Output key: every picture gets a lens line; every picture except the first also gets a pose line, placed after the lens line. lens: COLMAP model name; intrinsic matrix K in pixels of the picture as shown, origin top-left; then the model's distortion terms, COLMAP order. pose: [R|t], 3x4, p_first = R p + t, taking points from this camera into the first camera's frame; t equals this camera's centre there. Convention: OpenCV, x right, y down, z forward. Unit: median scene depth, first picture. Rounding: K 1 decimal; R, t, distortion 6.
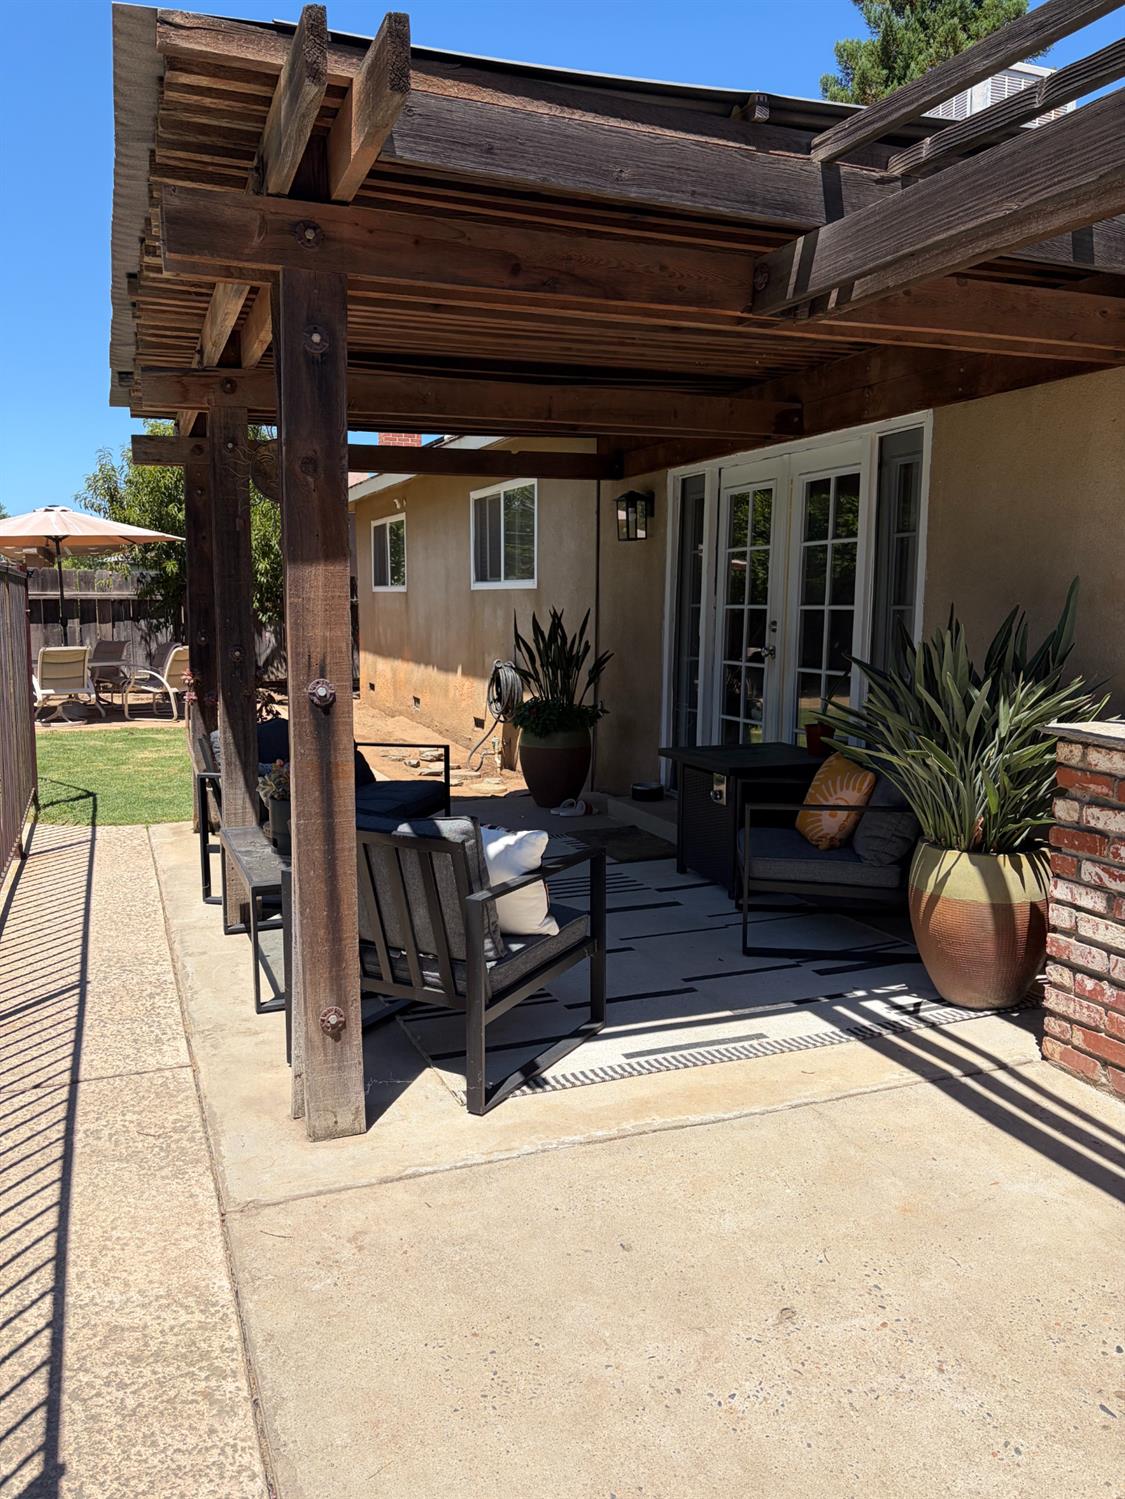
lens RADIAL K [[1144.8, 0, 562.5], [0, 1144.8, 749.5], [0, 0, 1]] dist [0.041703, -0.010122]
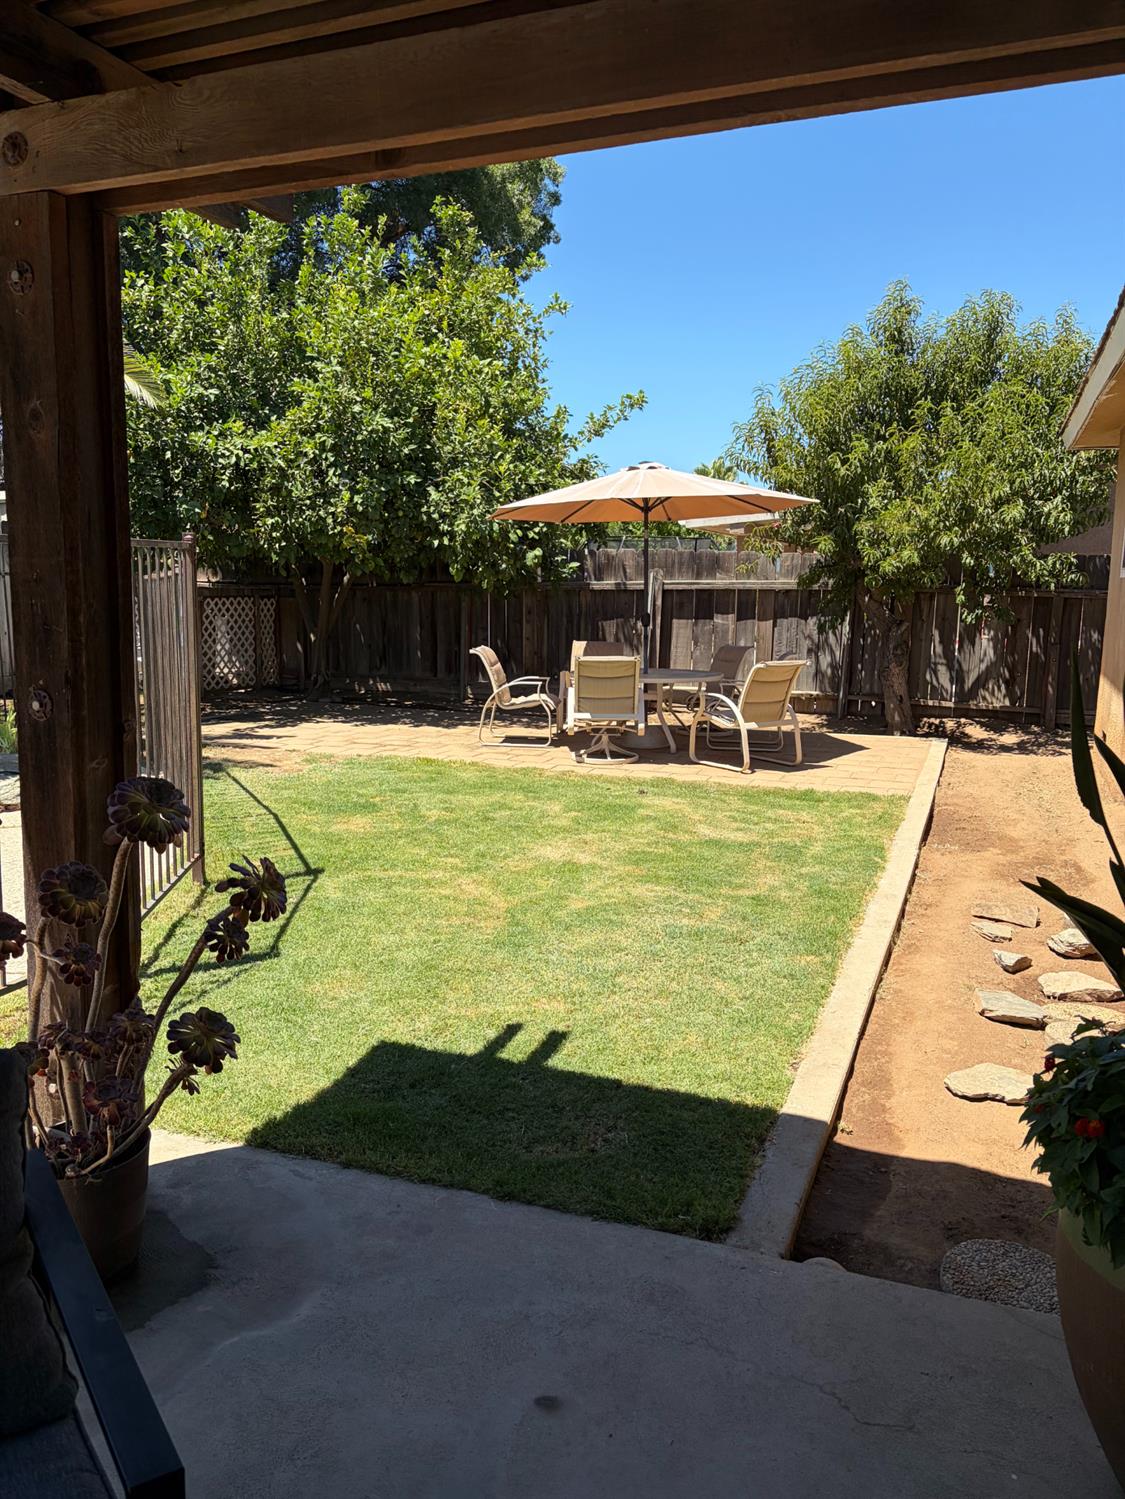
lens RADIAL K [[1144.8, 0, 562.5], [0, 1144.8, 749.5], [0, 0, 1]] dist [0.041703, -0.010122]
pose [[0.741404, 0.104037, -0.662945, 0.019219], [-0.097683, 0.994118, 0.046764, -0.046401], [0.663911, 0.030088, 0.747206, 0.340414]]
